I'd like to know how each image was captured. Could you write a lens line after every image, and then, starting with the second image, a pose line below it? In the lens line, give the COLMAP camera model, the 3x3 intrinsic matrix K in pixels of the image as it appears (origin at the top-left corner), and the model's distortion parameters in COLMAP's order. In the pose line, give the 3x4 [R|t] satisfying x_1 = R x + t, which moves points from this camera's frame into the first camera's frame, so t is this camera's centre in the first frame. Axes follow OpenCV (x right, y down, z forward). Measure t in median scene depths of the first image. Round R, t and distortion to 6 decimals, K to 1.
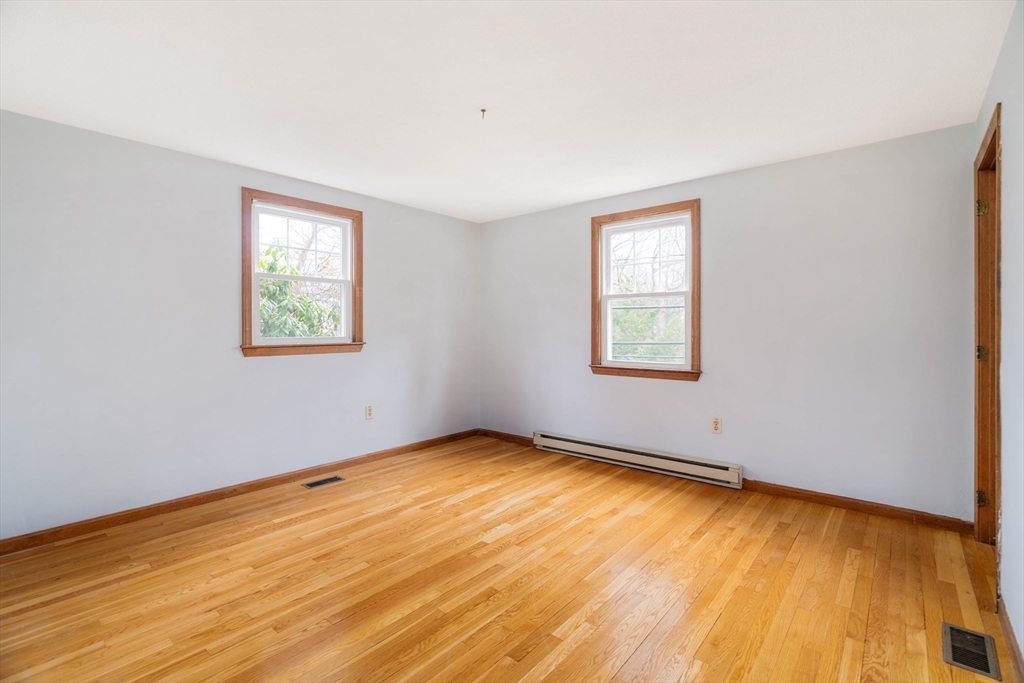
lens RADIAL K [[467.8, 0, 515.8], [0, 467.8, 333.0], [0, 0, 1]] dist [-0.008347, 0.002800]
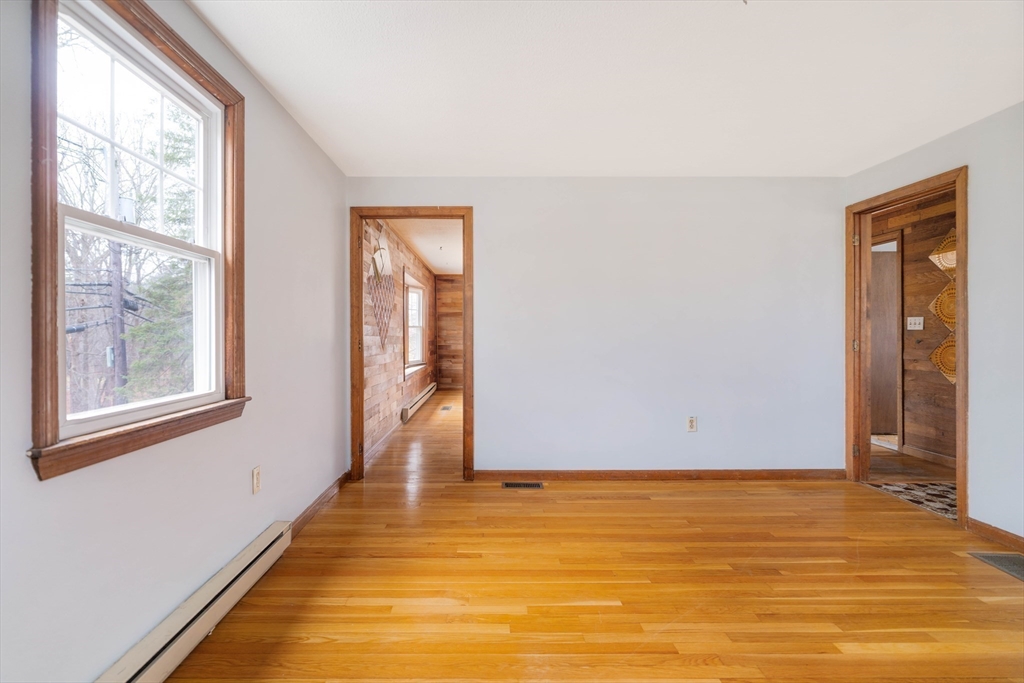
lens RADIAL K [[467.8, 0, 514.0], [0, 467.8, 337.8], [0, 0, 1]] dist [-0.008347, 0.002800]
pose [[-0.657325, 0.003640, 0.753599, -0.349951], [0.017059, 0.999804, 0.010051, 0.031114], [-0.753415, 0.019462, -0.657258, 1.690905]]
